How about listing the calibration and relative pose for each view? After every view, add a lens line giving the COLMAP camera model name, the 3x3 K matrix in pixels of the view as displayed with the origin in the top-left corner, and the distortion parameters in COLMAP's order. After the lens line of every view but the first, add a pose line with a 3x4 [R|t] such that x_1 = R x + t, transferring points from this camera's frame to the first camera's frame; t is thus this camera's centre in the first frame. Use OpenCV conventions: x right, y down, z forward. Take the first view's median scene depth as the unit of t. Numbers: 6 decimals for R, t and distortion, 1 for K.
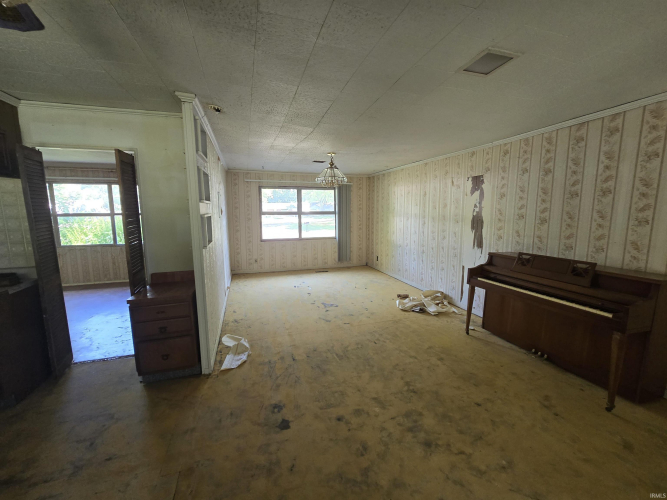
lens RADIAL K [[274.2, 0, 335.0], [0, 274.2, 249.2], [0, 0, 1]] dist [-0.001055, 0.000068]
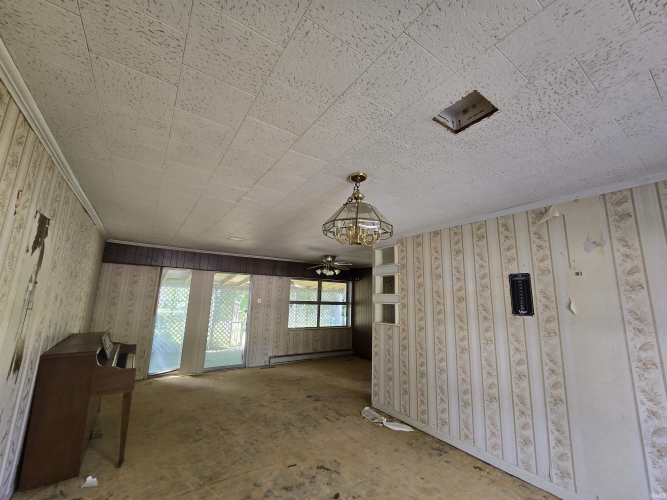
lens RADIAL K [[274.2, 0, 336.0], [0, 274.2, 250.0], [0, 0, 1]] dist [-0.001055, 0.000068]
pose [[-0.955444, -0.080703, -0.283926, 0.221997], [-0.069513, 0.996363, -0.049286, -0.297652], [0.286871, -0.027353, -0.957579, 2.159013]]
